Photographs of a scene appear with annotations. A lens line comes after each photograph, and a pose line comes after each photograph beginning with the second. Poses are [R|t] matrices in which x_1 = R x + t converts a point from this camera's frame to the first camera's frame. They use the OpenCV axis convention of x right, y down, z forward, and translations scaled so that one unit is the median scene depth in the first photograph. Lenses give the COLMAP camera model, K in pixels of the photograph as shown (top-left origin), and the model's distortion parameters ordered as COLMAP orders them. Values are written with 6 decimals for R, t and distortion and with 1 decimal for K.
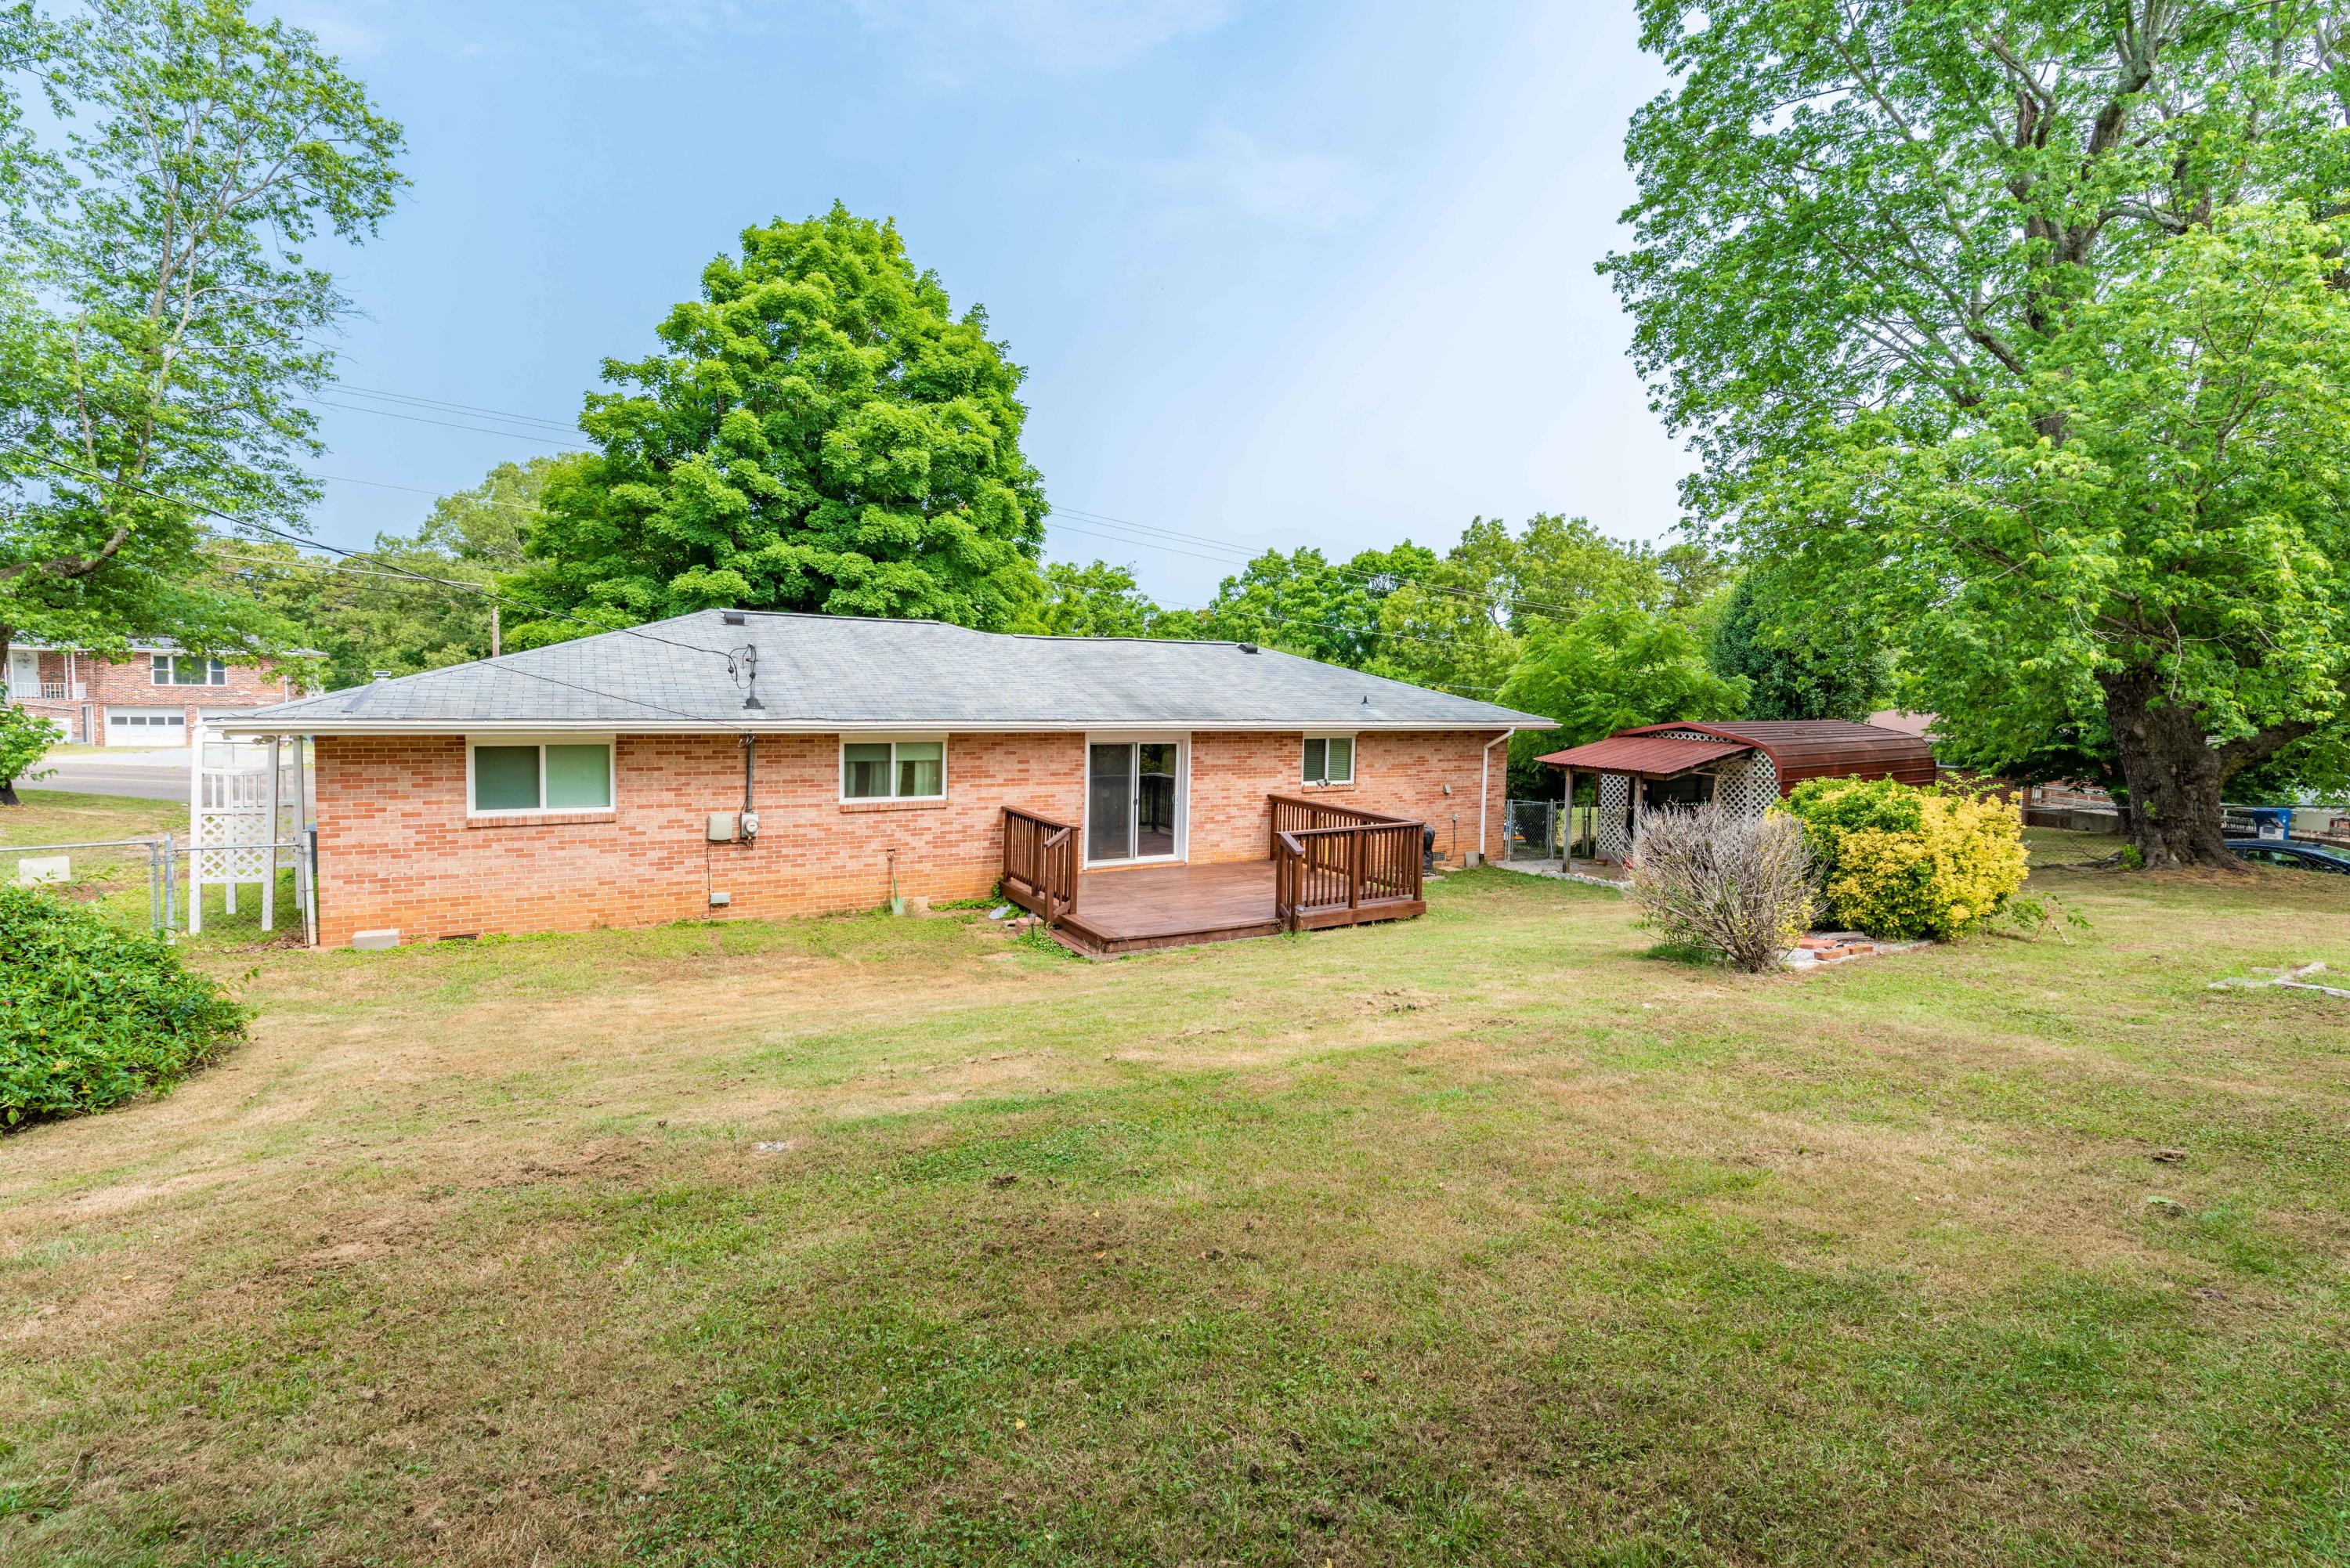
lens RADIAL K [[993.0, 0, 1160.2], [0, 993.0, 706.5], [0, 0, 1]] dist [0.000290, 0.000003]
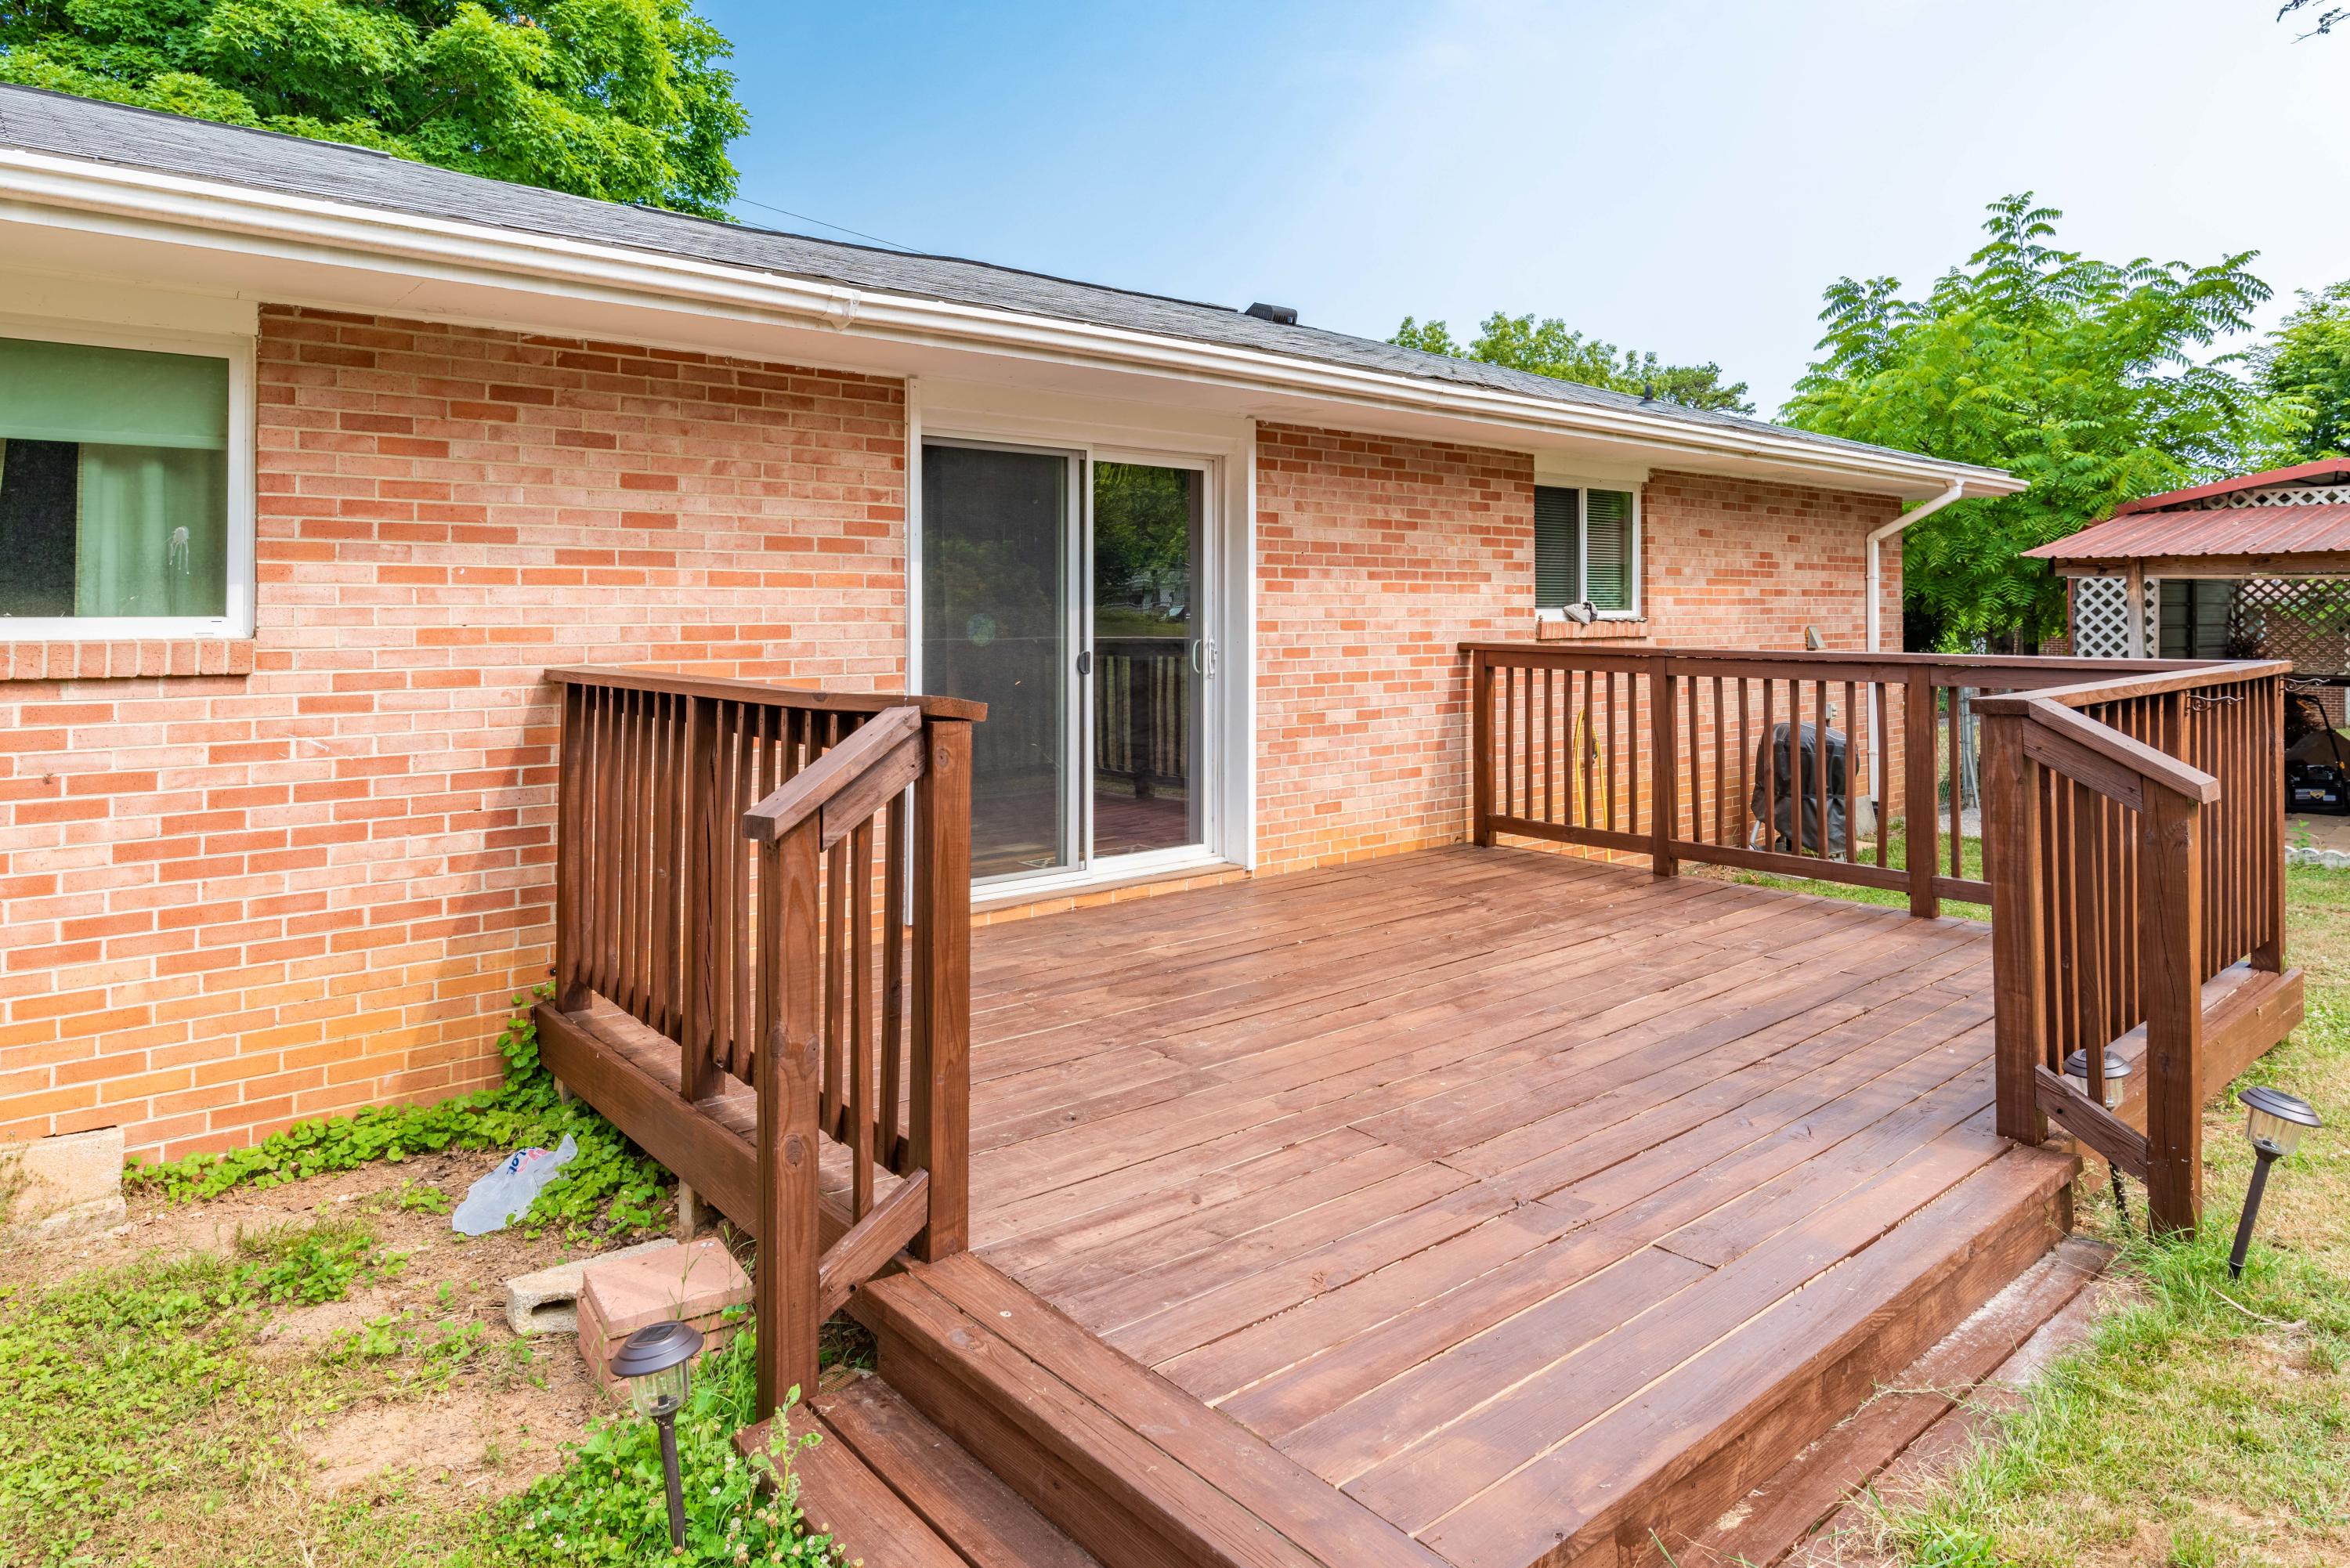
lens RADIAL K [[1405.9, 0, 1180.2], [0, 1405.9, 598.7], [0, 0, 1]] dist [0.027336, -0.000101]
pose [[0.982633, -0.022917, 0.184137, -0.070280], [0.027261, 0.999406, -0.021097, 0.086442], [-0.183544, 0.025750, 0.982674, 0.598780]]
